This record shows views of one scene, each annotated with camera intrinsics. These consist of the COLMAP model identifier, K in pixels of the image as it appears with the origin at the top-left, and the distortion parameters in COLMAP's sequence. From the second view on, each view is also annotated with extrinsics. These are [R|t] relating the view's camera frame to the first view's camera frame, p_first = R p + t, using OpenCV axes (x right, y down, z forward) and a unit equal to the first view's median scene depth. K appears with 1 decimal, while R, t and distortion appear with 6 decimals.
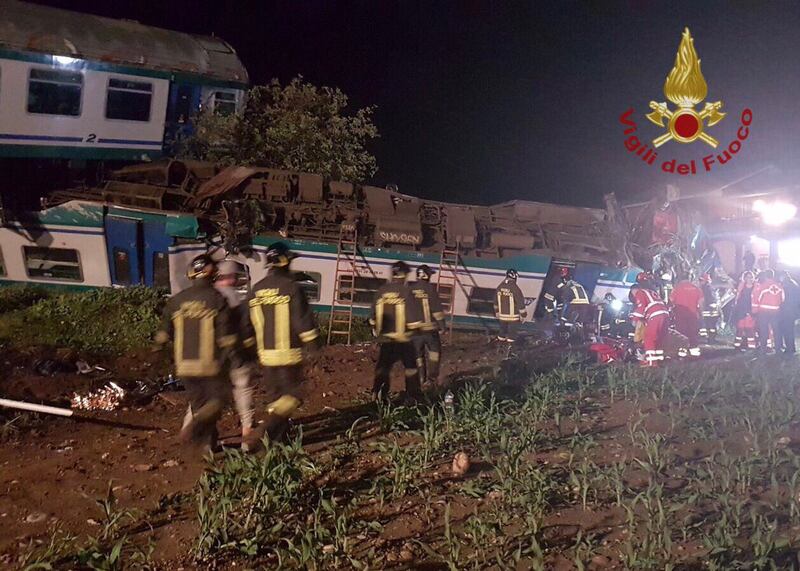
lens RADIAL K [[788.9, 0, 467.6], [0, 788.9, 284.3], [0, 0, 1]] dist [0.264137, -0.558183]
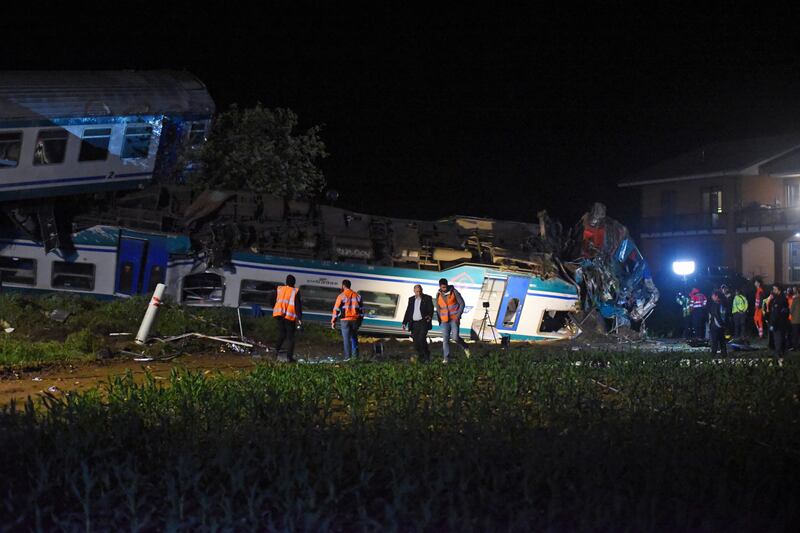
lens RADIAL K [[1608.0, 0, 400.2], [0, 1608.0, 280.6], [0, 0, 1]] dist [-0.390874, 0.130659]
pose [[0.999997, 0.002601, 0.000145, -0.017677], [-0.002599, 0.999919, -0.012425, 0.009872], [-0.000177, 0.012424, 0.999923, -1.300008]]
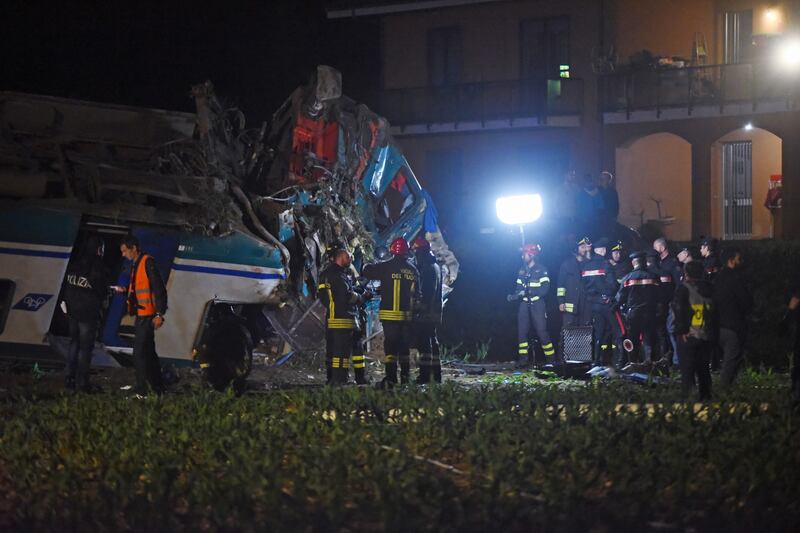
lens RADIAL K [[3779.6, 0, 400.0], [0, 3779.6, 266.5], [0, 0, 1]] dist [1.675410, 0.267575]
pose [[0.986346, -0.003671, 0.164643, -0.098614], [0.004212, 0.999987, -0.002935, 0.007572], [-0.164630, 0.003588, 0.986349, -1.475409]]
